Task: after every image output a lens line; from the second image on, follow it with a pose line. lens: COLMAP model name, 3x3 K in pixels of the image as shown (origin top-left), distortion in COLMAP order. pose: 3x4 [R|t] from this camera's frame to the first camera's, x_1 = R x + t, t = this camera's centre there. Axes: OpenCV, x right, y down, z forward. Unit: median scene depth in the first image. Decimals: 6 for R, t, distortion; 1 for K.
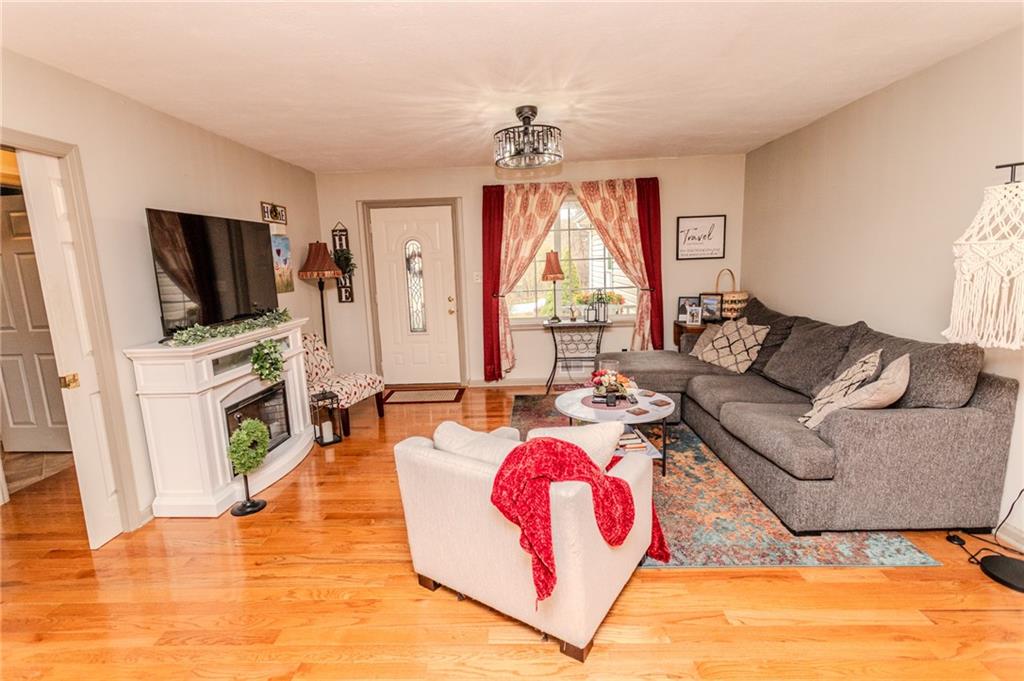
lens RADIAL K [[496.2, 0, 513.4], [0, 496.2, 342.6], [0, 0, 1]] dist [-0.000922, 0.000770]
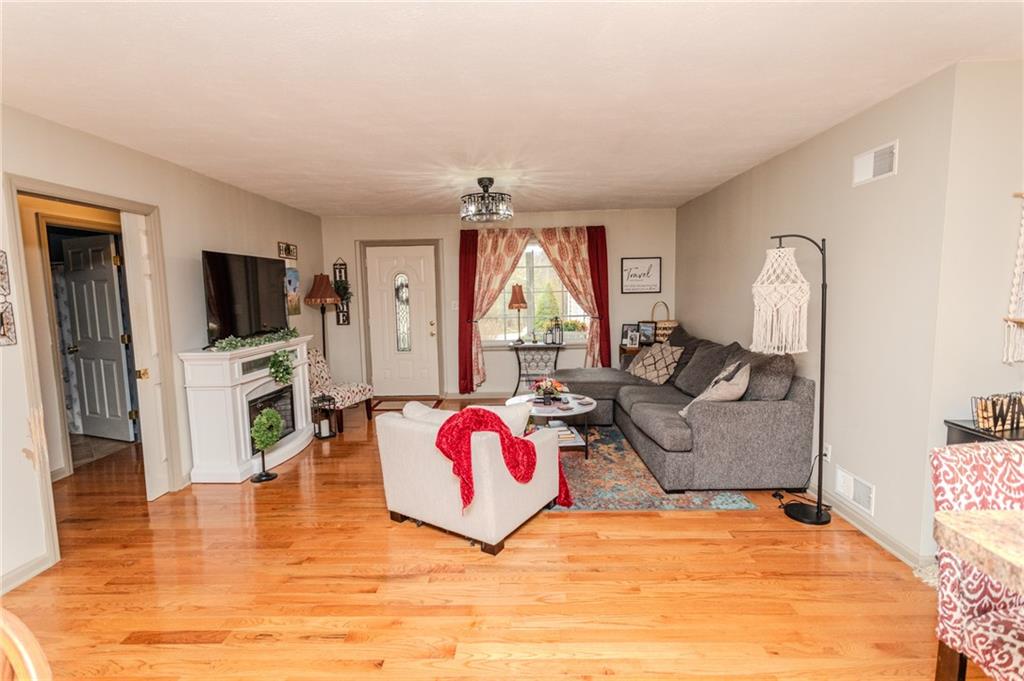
lens RADIAL K [[496.2, 0, 513.5], [0, 496.2, 340.8], [0, 0, 1]] dist [-0.000922, 0.000770]
pose [[0.999827, 0.014473, 0.011693, 0.099444], [-0.013687, 0.997811, -0.064701, 0.050244], [-0.012604, 0.064529, 0.997836, -0.327663]]
